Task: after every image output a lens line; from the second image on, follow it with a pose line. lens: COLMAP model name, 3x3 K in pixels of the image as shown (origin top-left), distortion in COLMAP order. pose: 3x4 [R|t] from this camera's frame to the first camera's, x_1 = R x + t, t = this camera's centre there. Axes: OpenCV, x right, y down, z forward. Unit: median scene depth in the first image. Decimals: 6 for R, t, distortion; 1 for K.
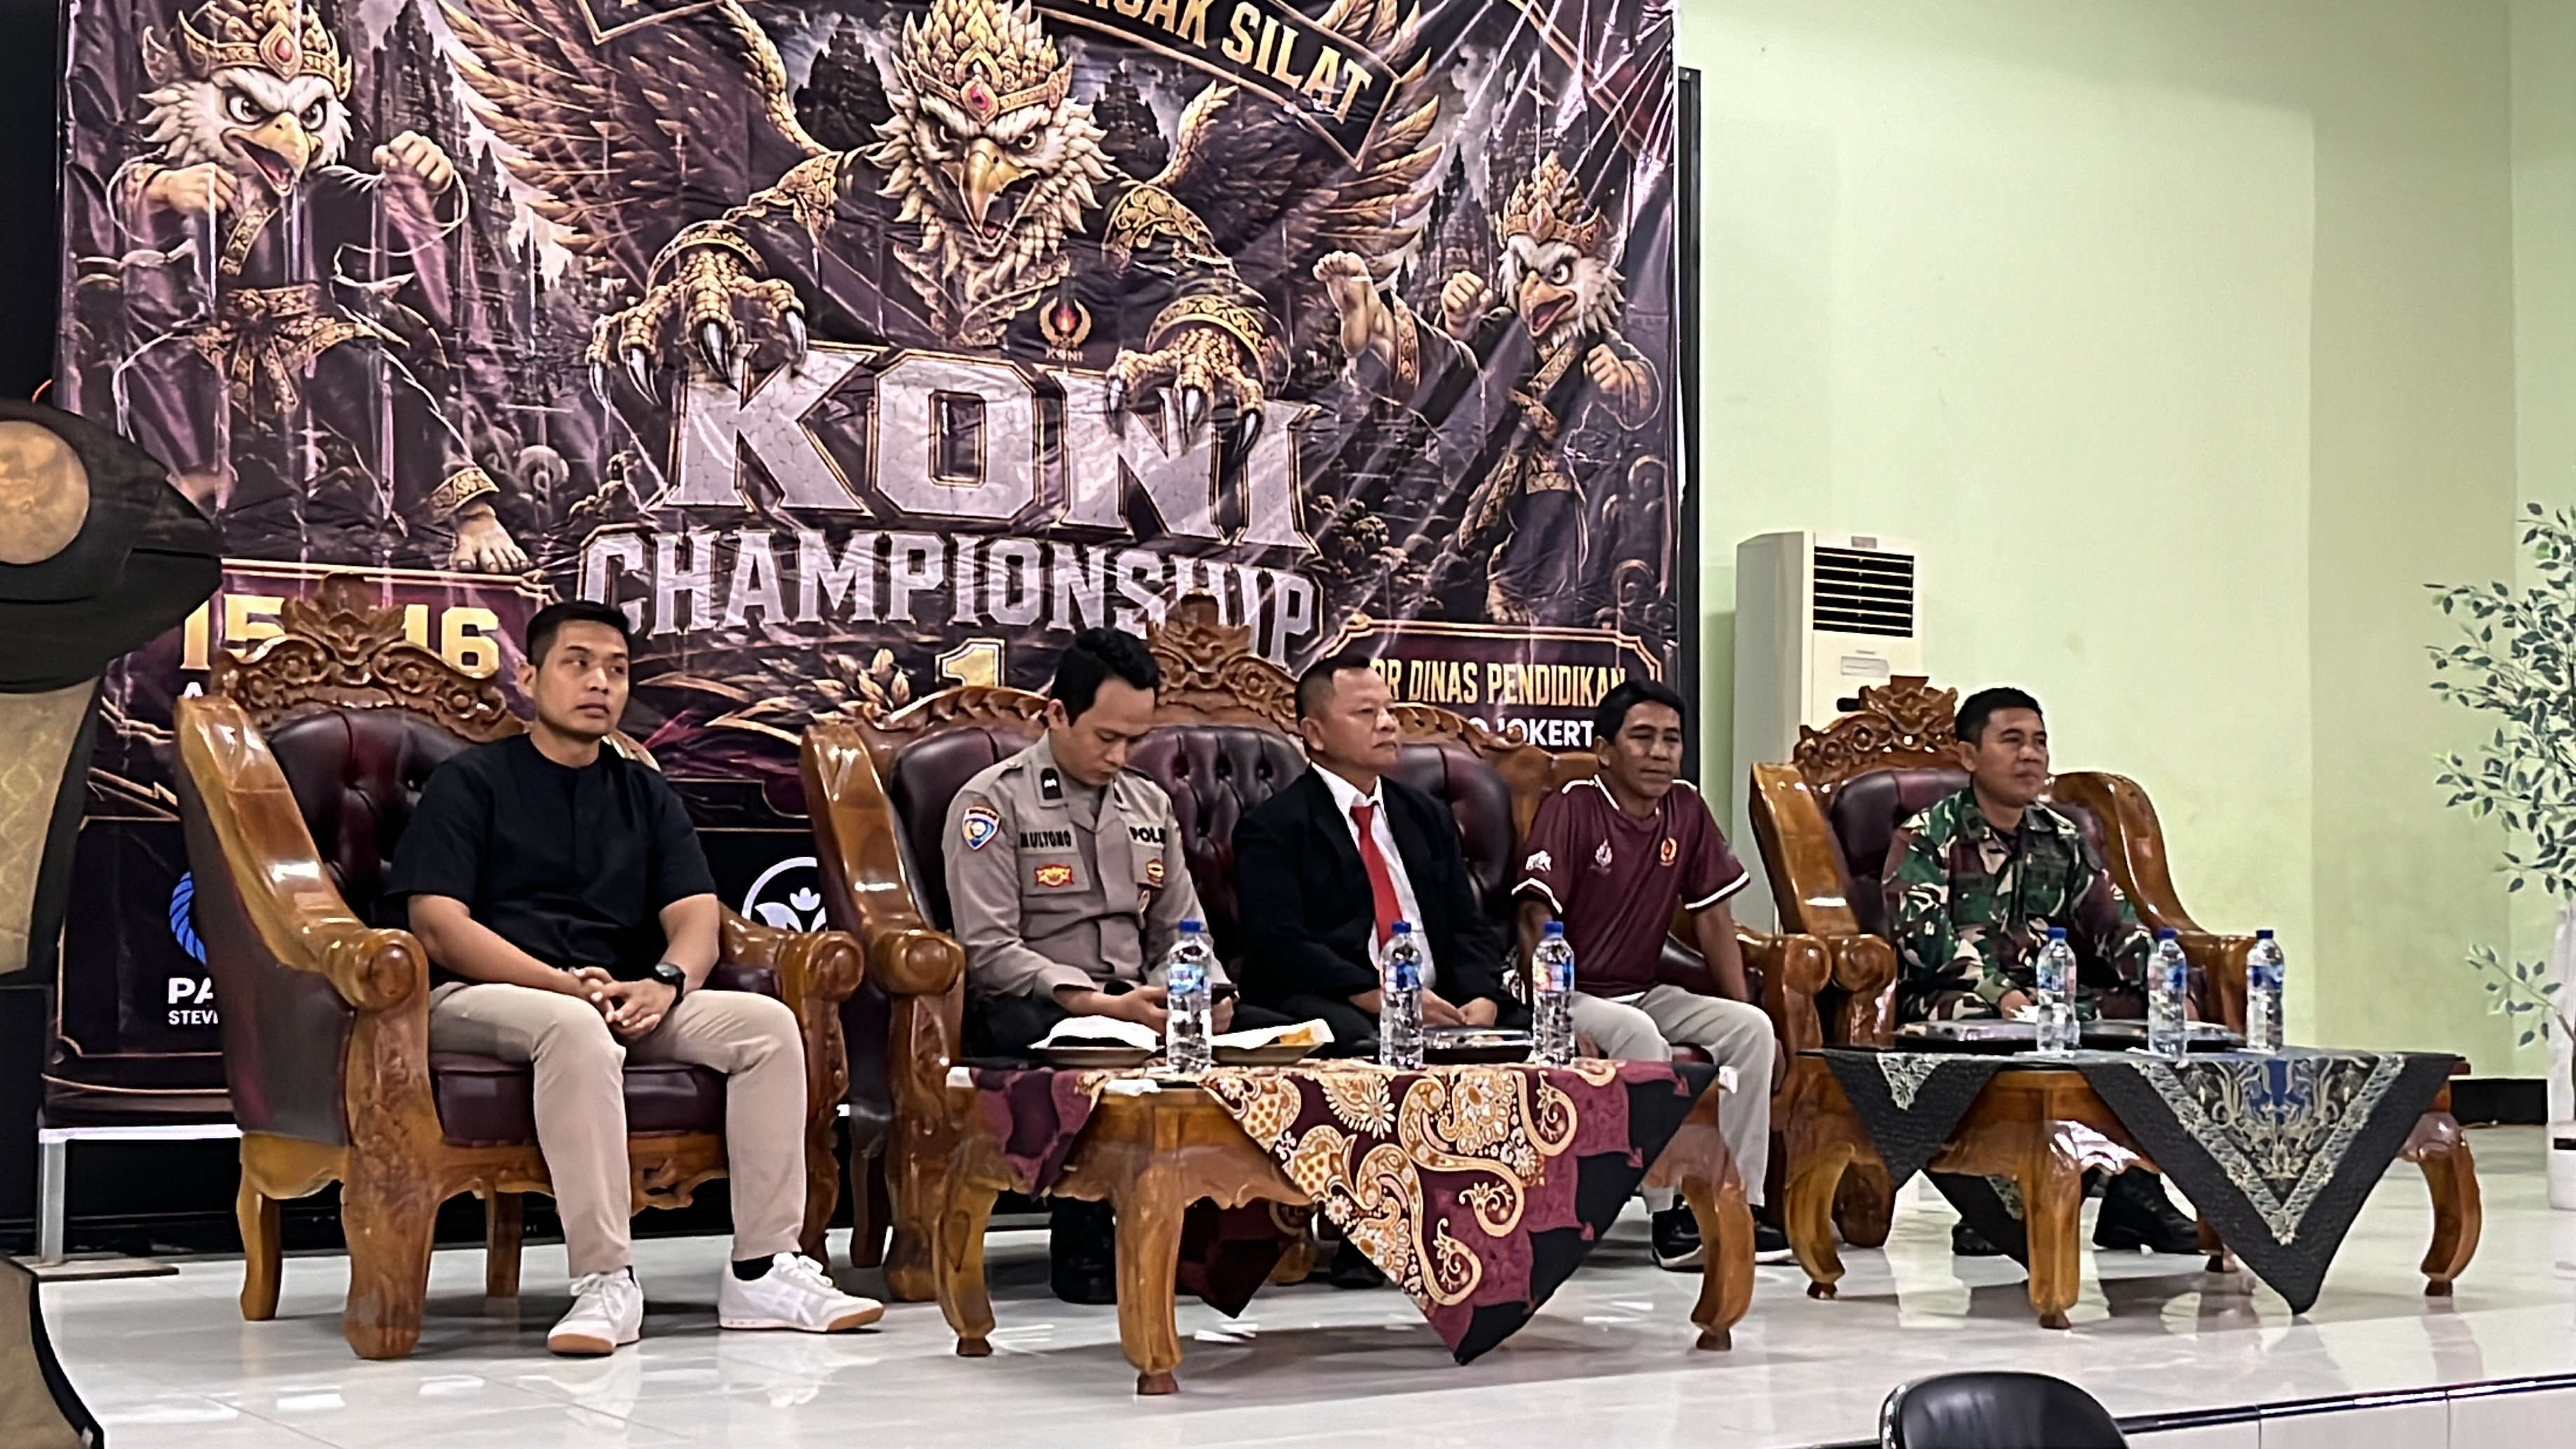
lens RADIAL K [[3617.5, 0, 1300.7], [0, 3617.5, 726.6], [0, 0, 1]] dist [0.178124, -0.837434]
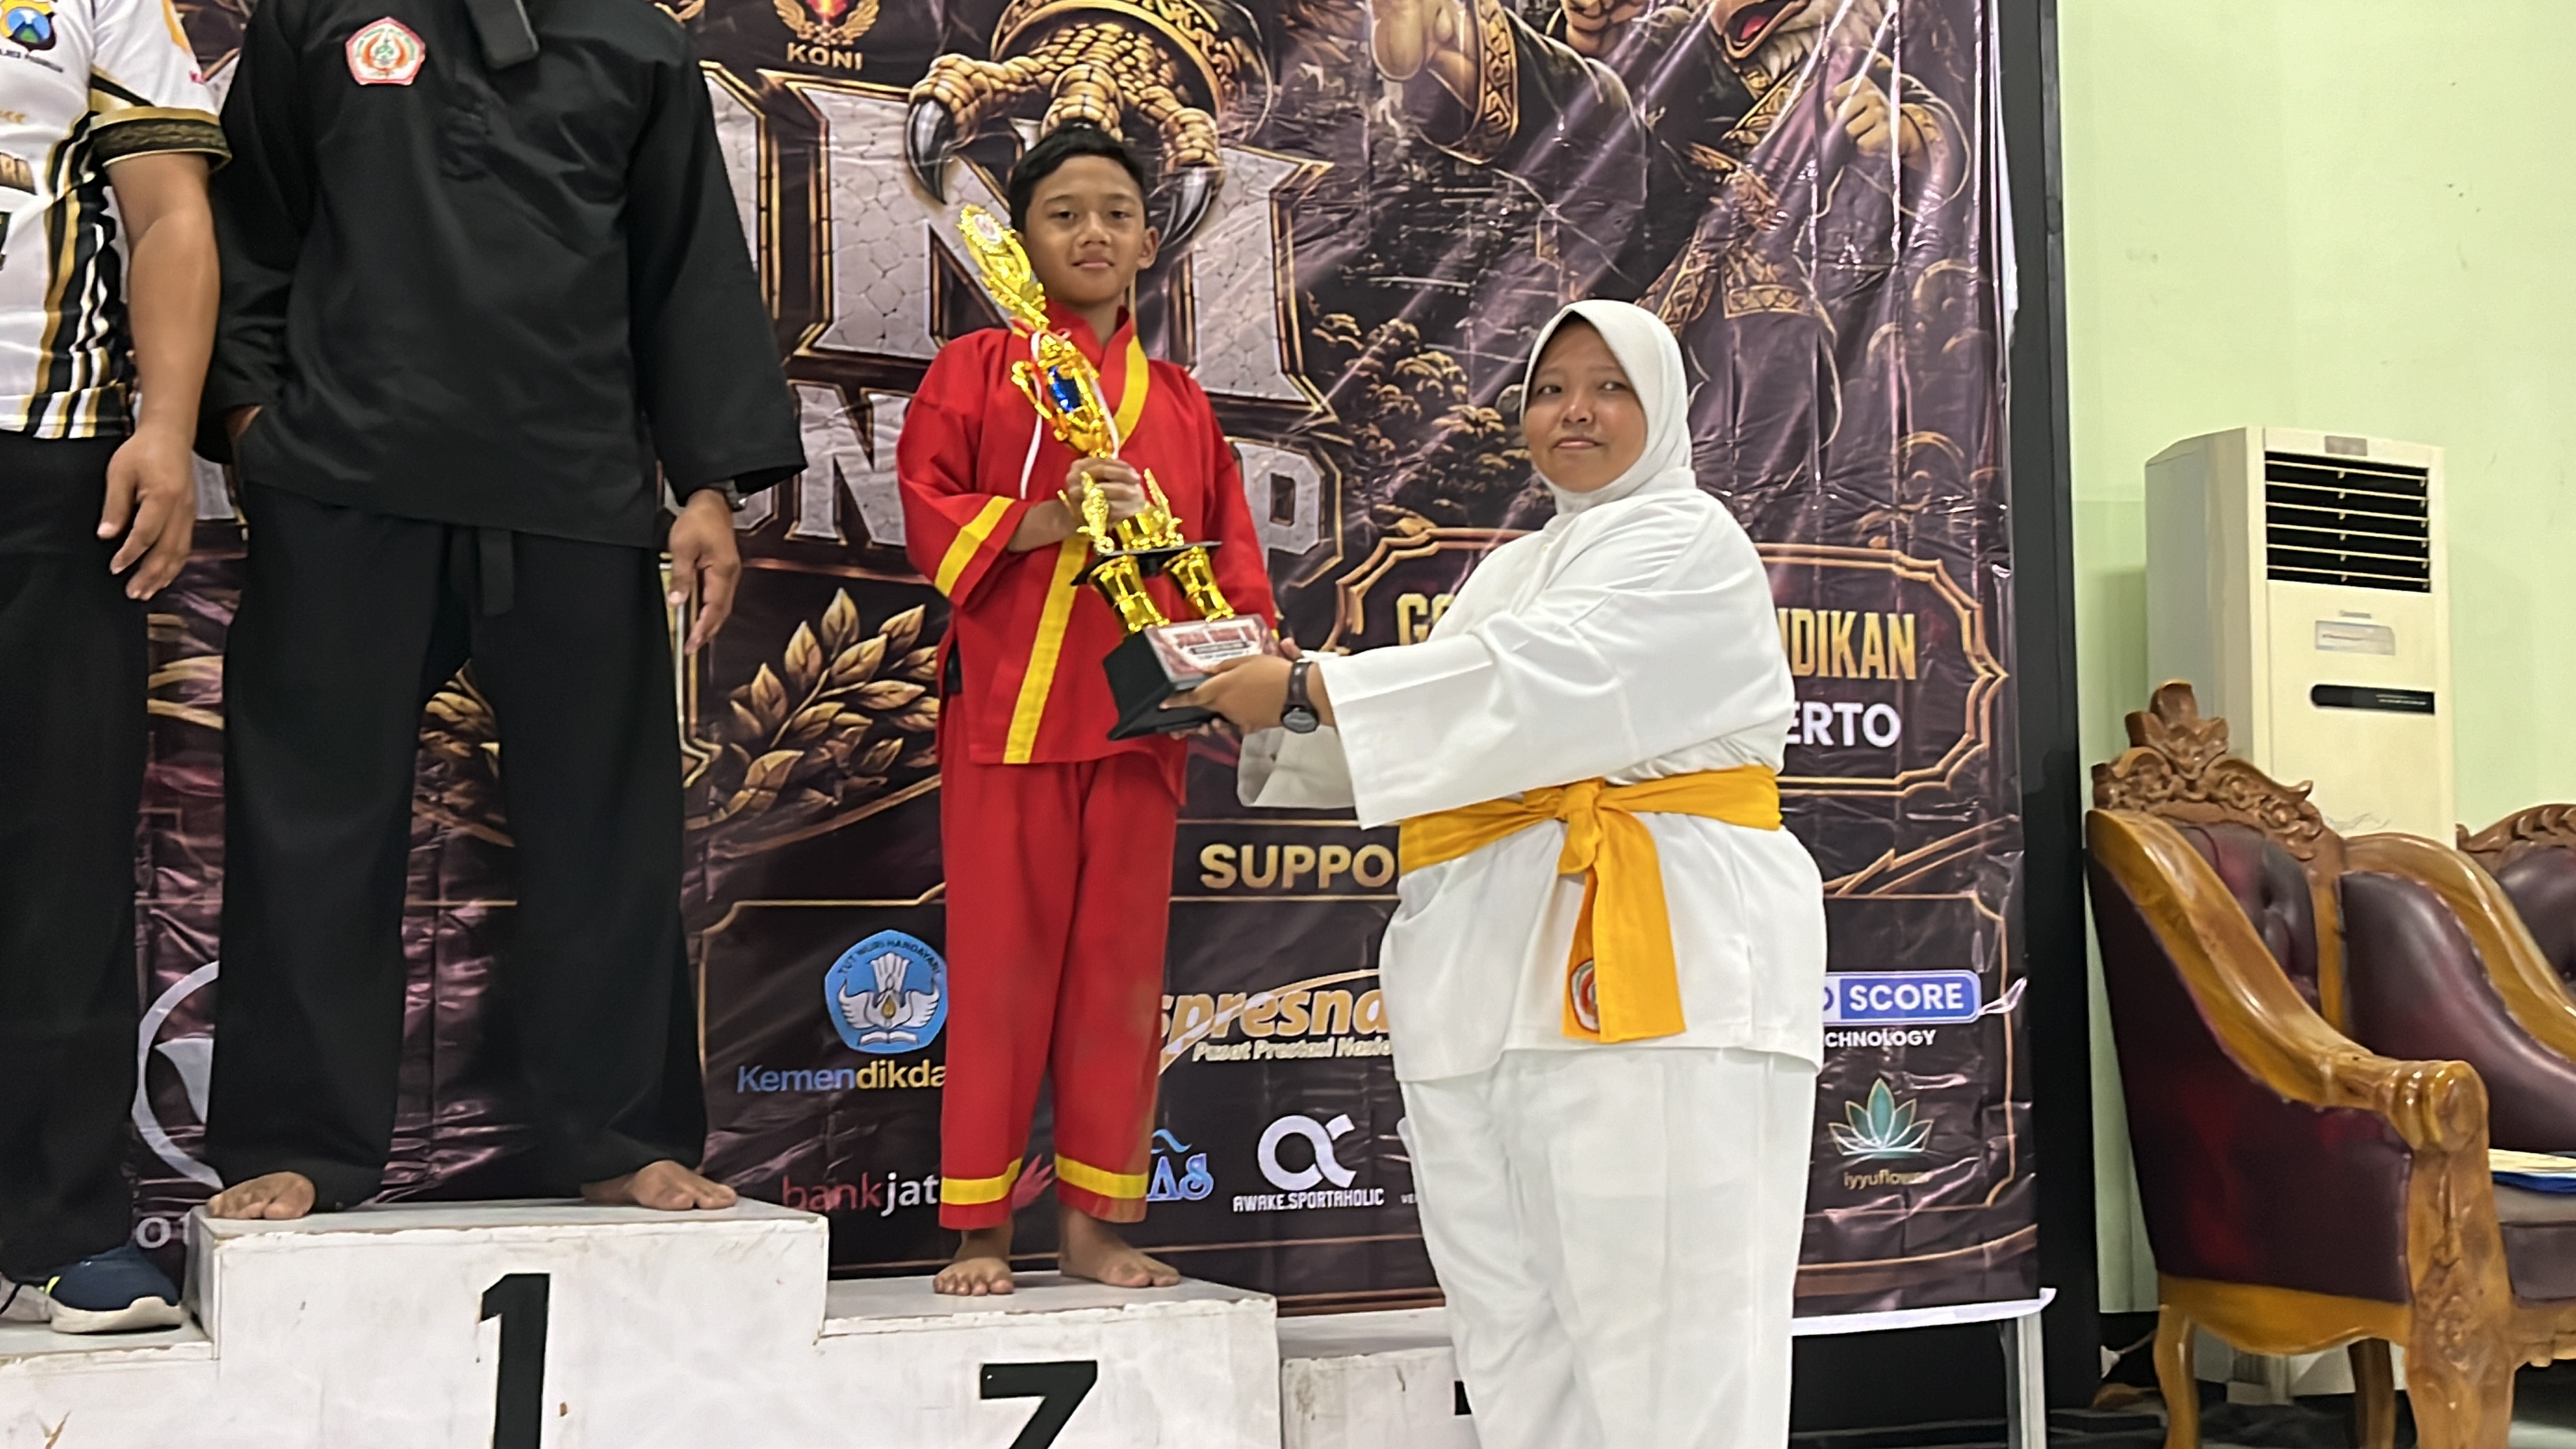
lens RADIAL K [[2879.6, 0, 1356.9], [0, 2879.6, 710.8], [0, 0, 1]] dist [0.196157, -0.865045]
pose [[0.981378, -0.030350, -0.189672, 0.099572], [0.020718, 0.998403, -0.052557, 0.025188], [0.190964, 0.047648, 0.980440, 0.577105]]
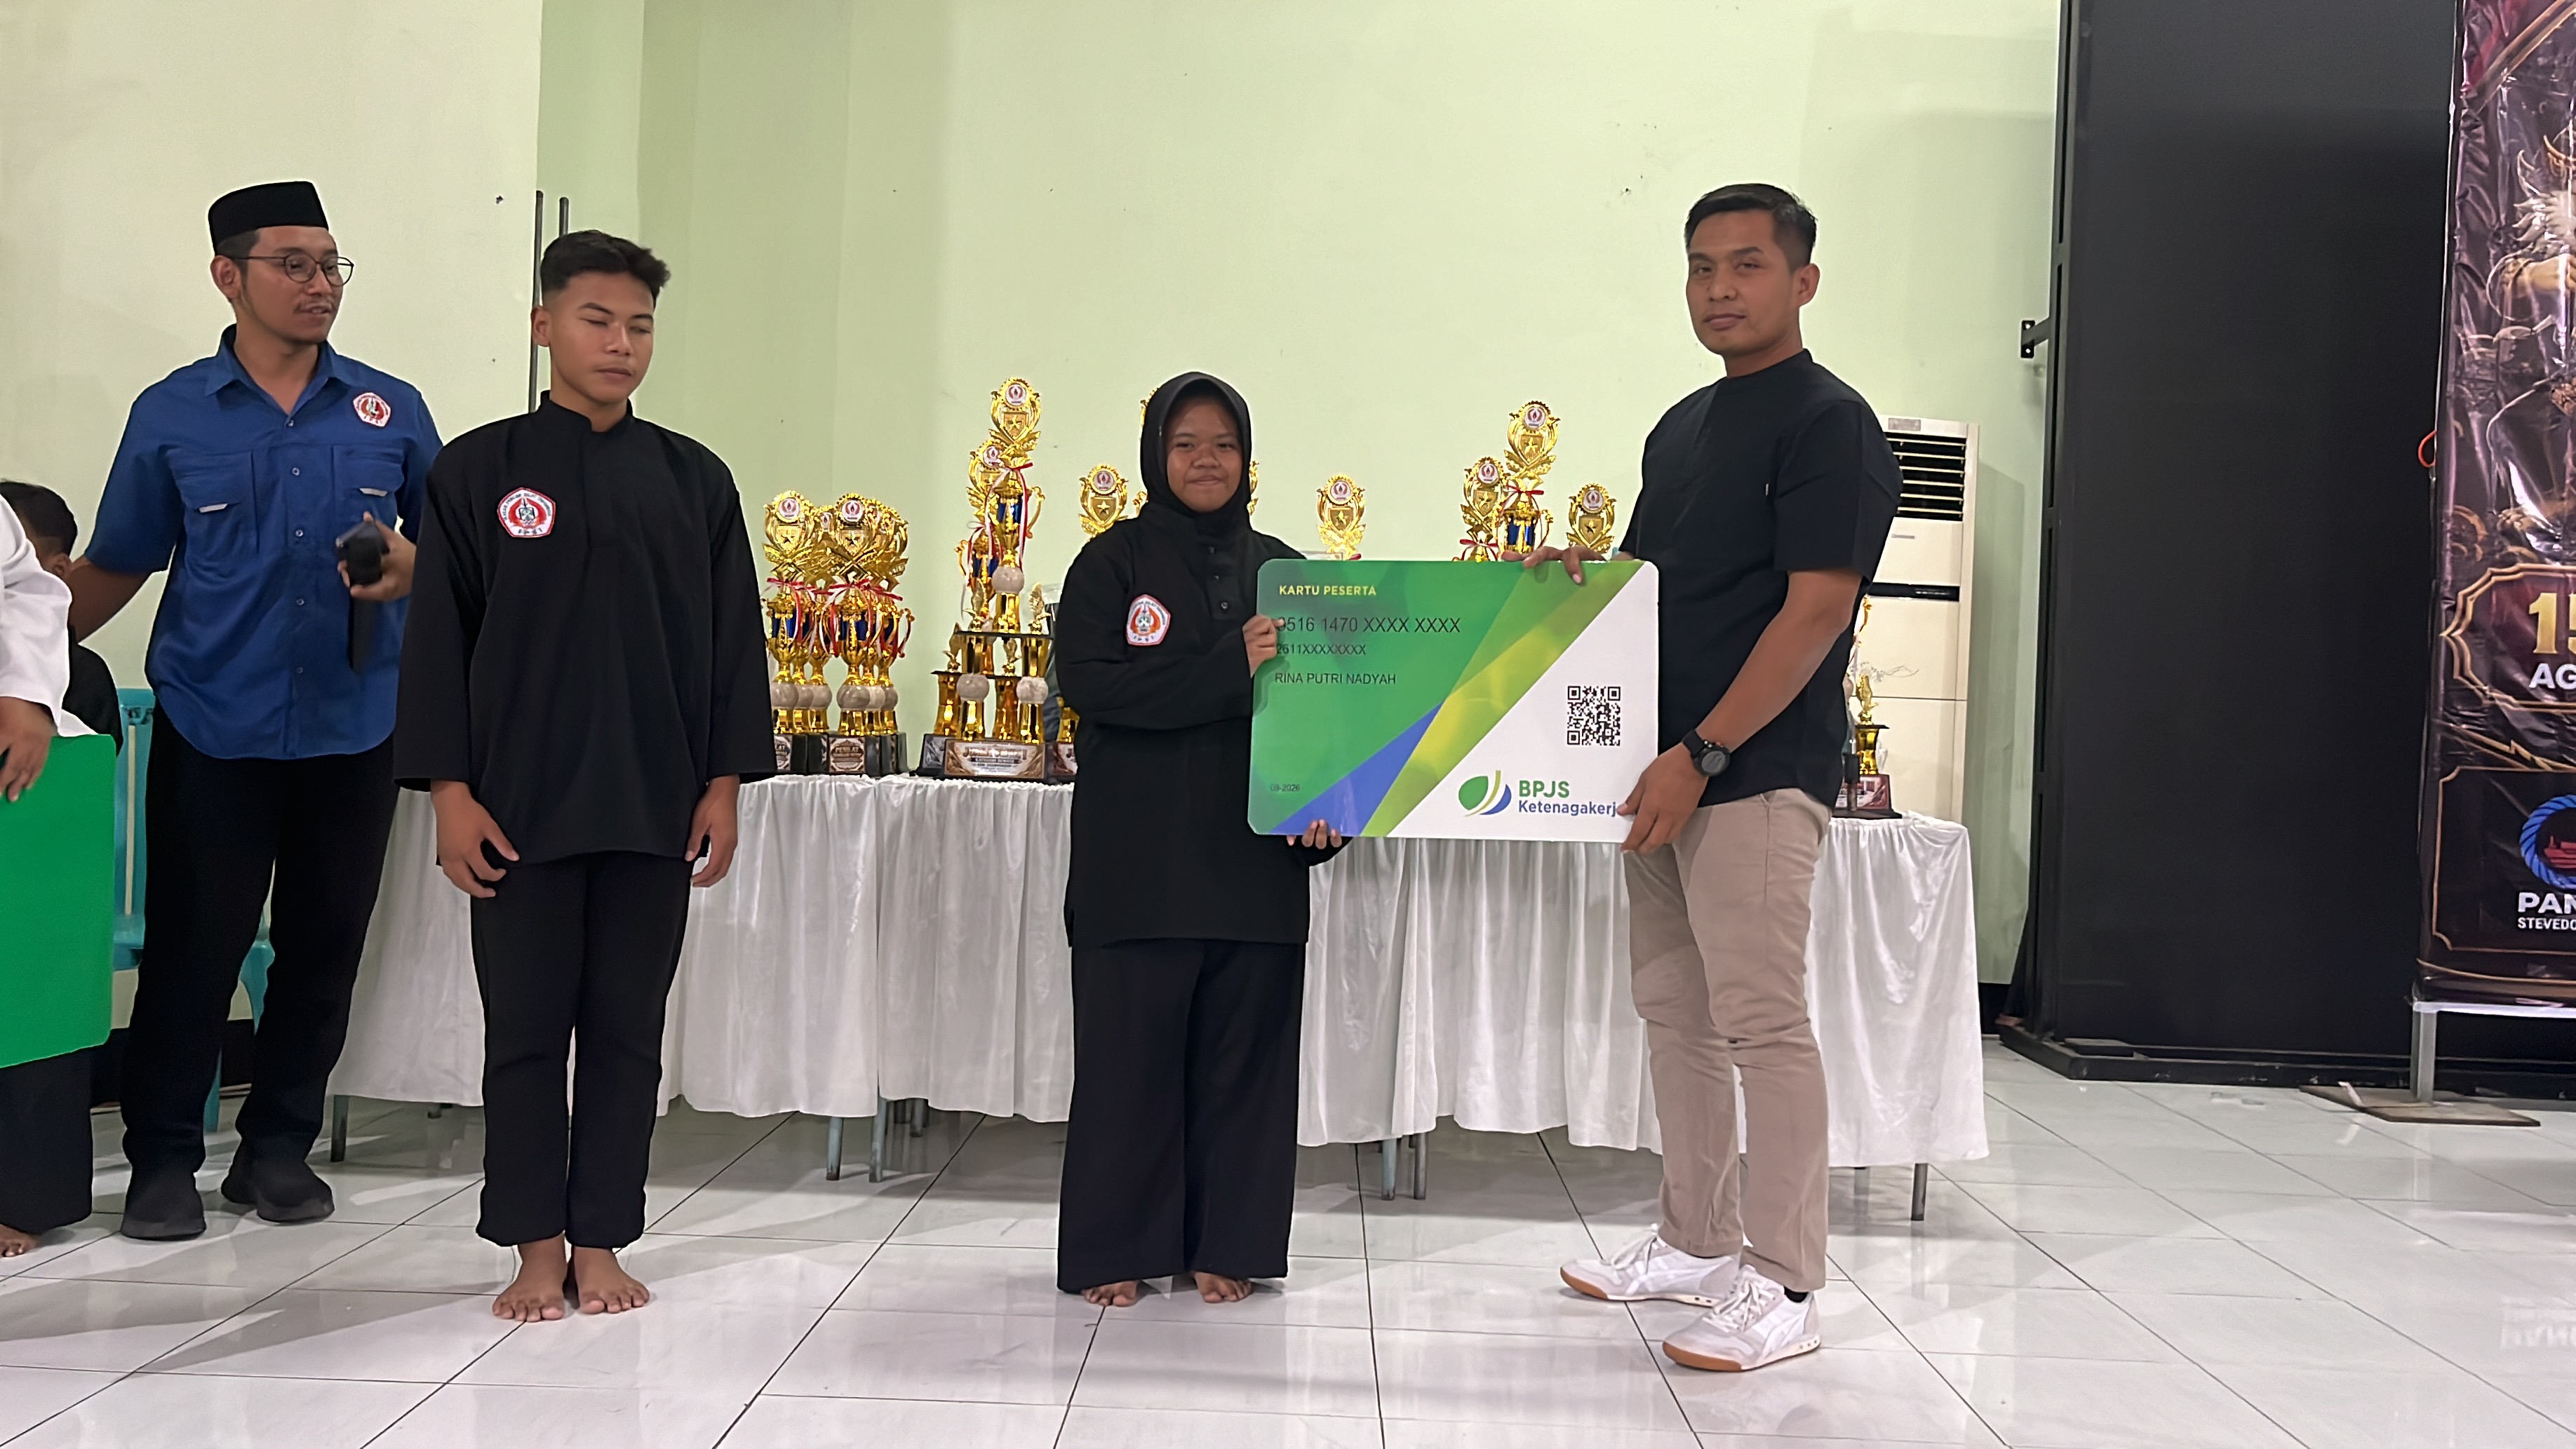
lens RADIAL K [[2206.9, 0, 1288.0], [0, 2206.9, 724.5], [0, 0, 1]] dist [0.012827, 0.010773]
pose [[0.828588, 0.029999, -0.559055, -0.201073], [-0.001919, 0.998710, 0.050746, -0.025563], [0.559856, -0.040975, 0.827576, 0.092188]]
